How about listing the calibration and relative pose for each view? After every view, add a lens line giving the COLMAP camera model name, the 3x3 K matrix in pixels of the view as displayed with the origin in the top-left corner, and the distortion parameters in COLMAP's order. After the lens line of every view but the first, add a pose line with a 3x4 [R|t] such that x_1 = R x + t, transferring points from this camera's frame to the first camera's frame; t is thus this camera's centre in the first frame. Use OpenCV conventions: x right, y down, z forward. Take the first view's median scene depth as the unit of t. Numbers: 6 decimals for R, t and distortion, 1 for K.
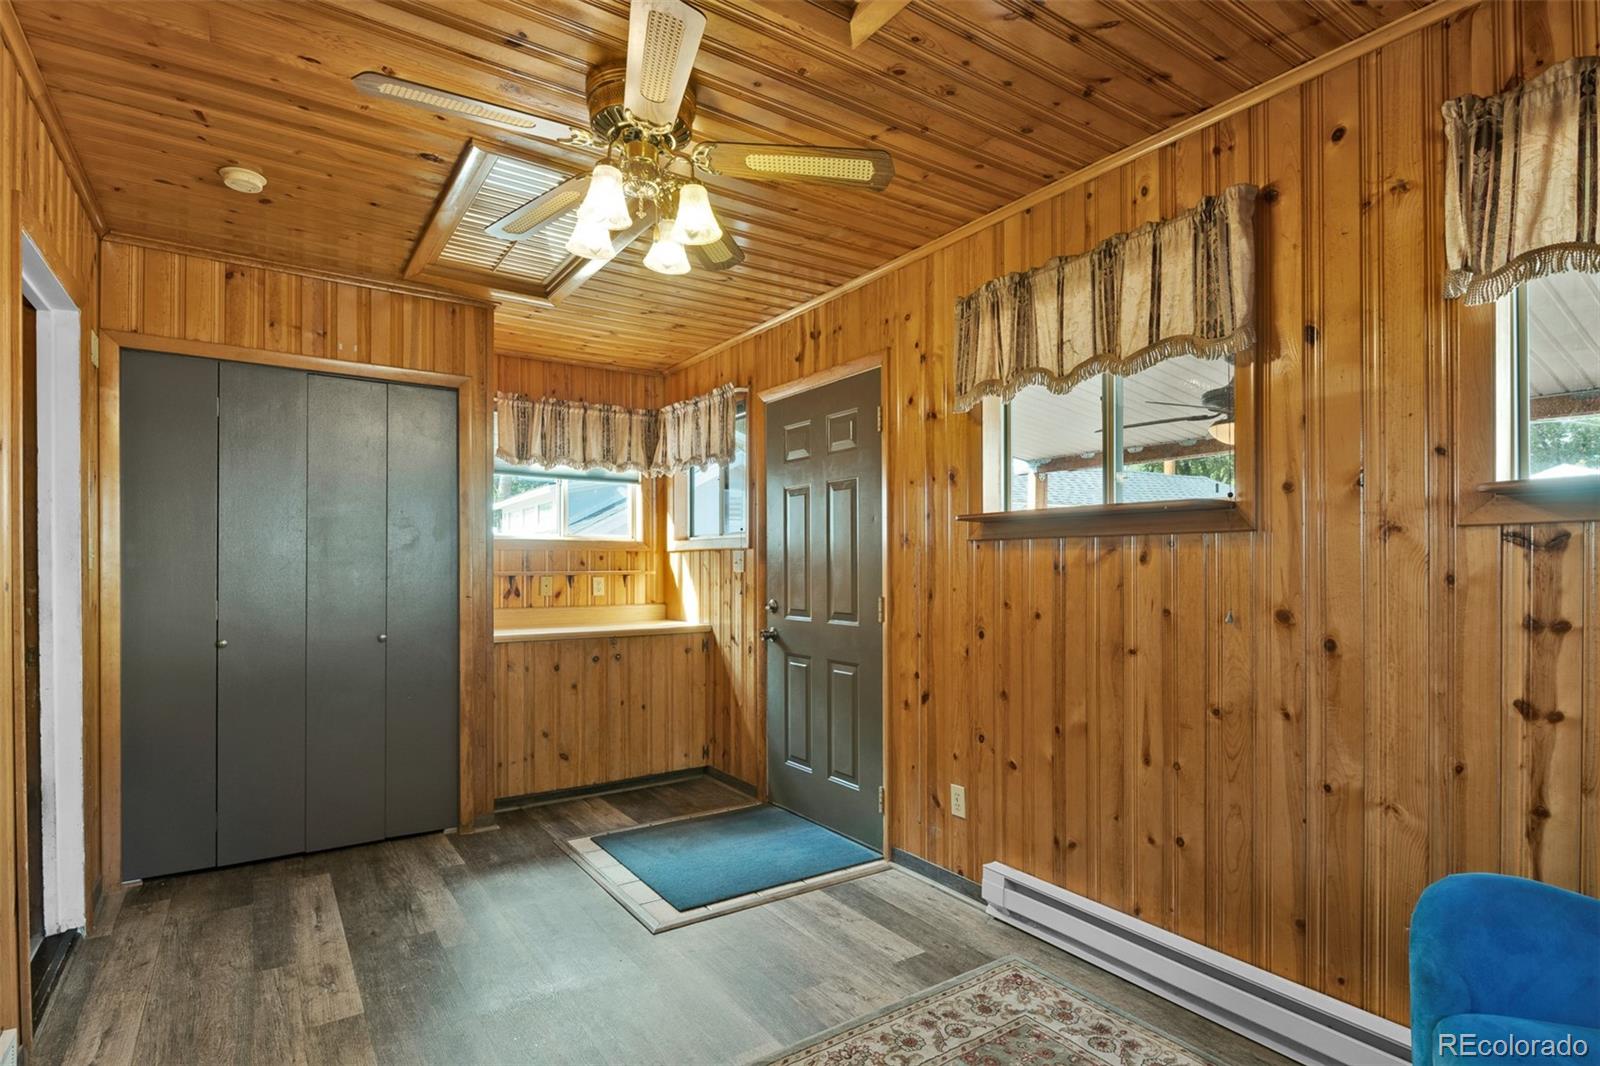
lens RADIAL K [[782.6, 0, 780.7], [0, 782.6, 556.8], [0, 0, 1]] dist [-0.000994, -0.004291]
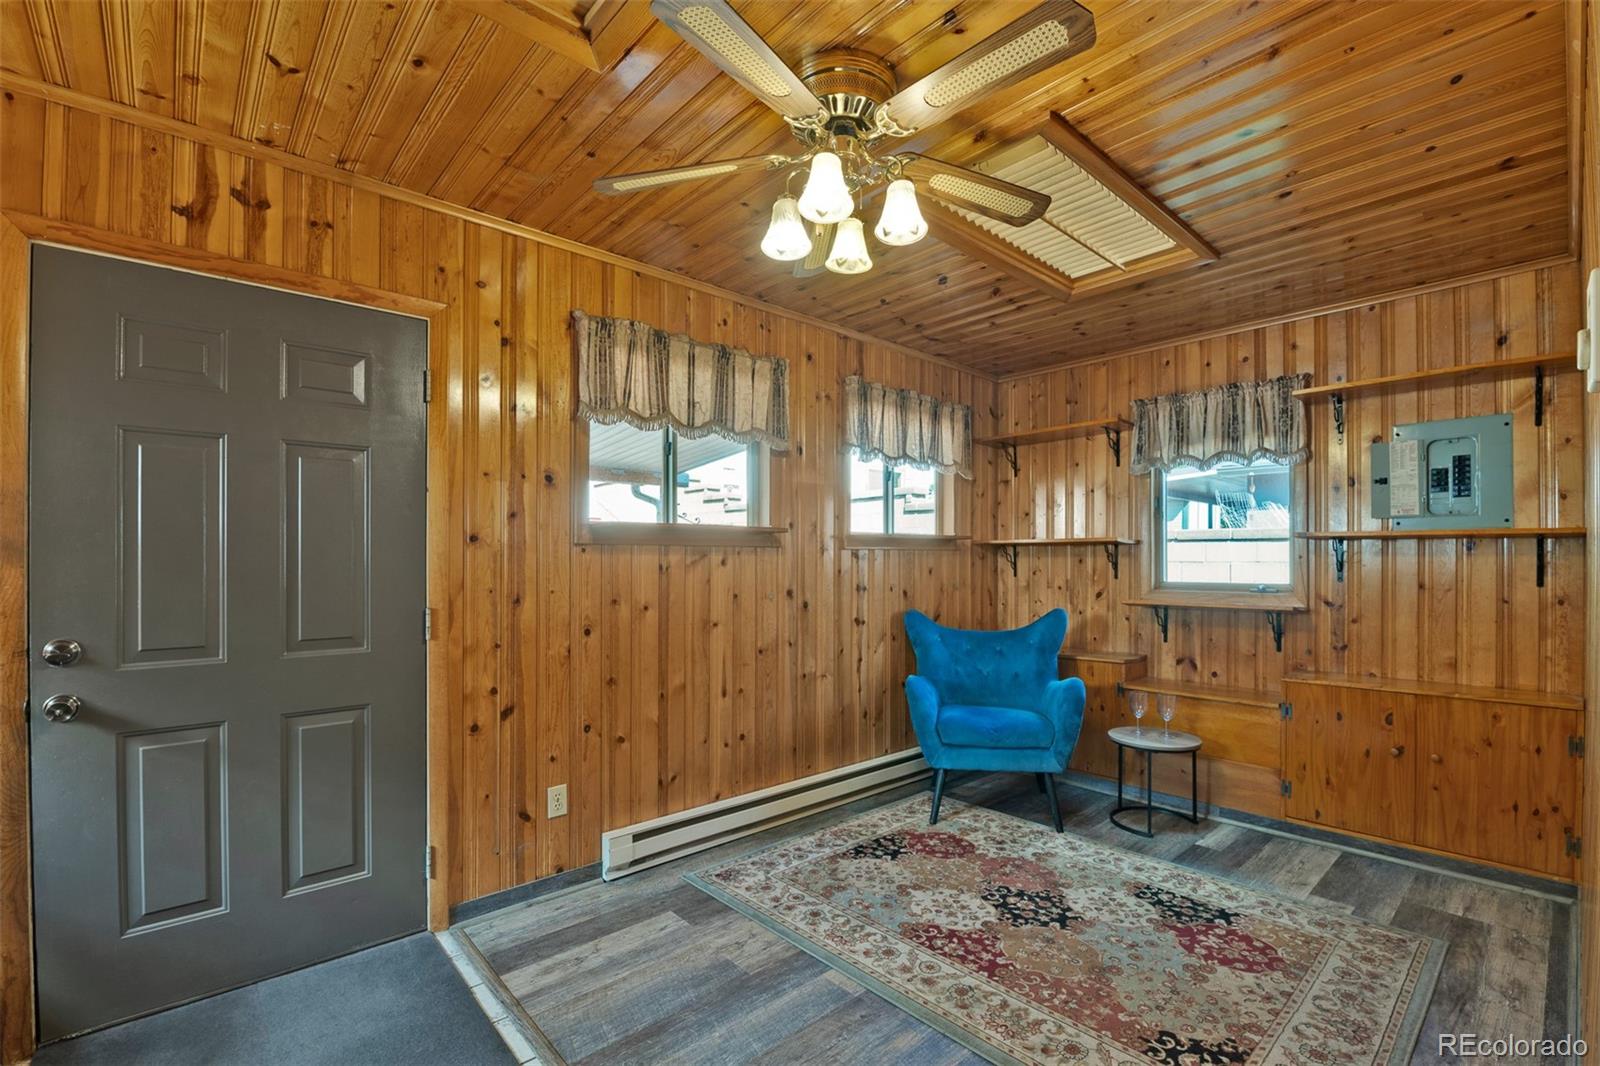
lens RADIAL K [[709.3, 0, 784.6], [0, 709.3, 566.0], [0, 0, 1]] dist [-0.008796, -0.006272]
pose [[-0.135718, 0.006358, 0.990727, -0.848687], [-0.000764, 0.999978, -0.006522, 0.016932], [-0.990747, -0.001642, -0.135710, 0.982371]]
